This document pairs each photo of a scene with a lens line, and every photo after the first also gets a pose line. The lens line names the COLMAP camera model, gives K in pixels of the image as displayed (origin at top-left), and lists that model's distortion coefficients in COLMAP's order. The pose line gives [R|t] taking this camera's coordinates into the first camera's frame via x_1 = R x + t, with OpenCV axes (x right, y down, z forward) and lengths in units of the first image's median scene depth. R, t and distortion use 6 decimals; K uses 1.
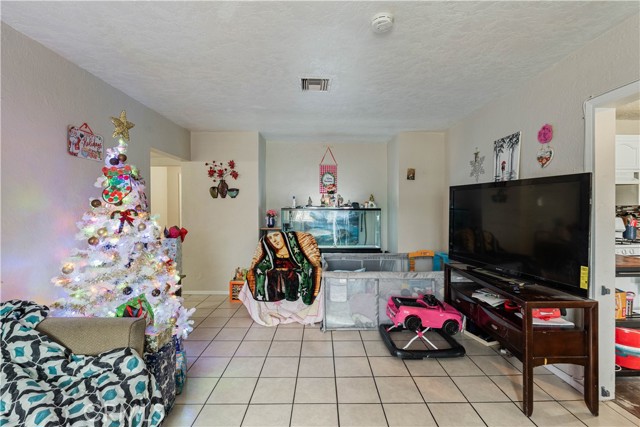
lens RADIAL K [[283.1, 0, 323.1], [0, 283.1, 209.9], [0, 0, 1]] dist [-0.006860, 0.000603]
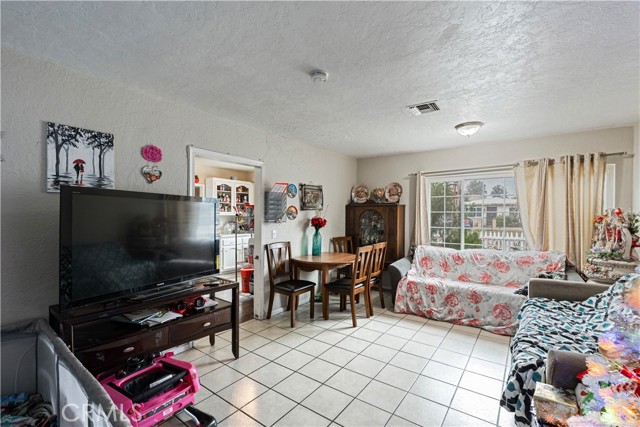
lens RADIAL K [[283.1, 0, 324.0], [0, 283.1, 213.3], [0, 0, 1]] dist [-0.006860, 0.000603]
pose [[-0.806392, -0.009748, 0.591301, -0.357983], [-0.009984, 0.999946, 0.002869, -0.037897], [-0.591297, -0.003590, -0.806446, 1.283375]]
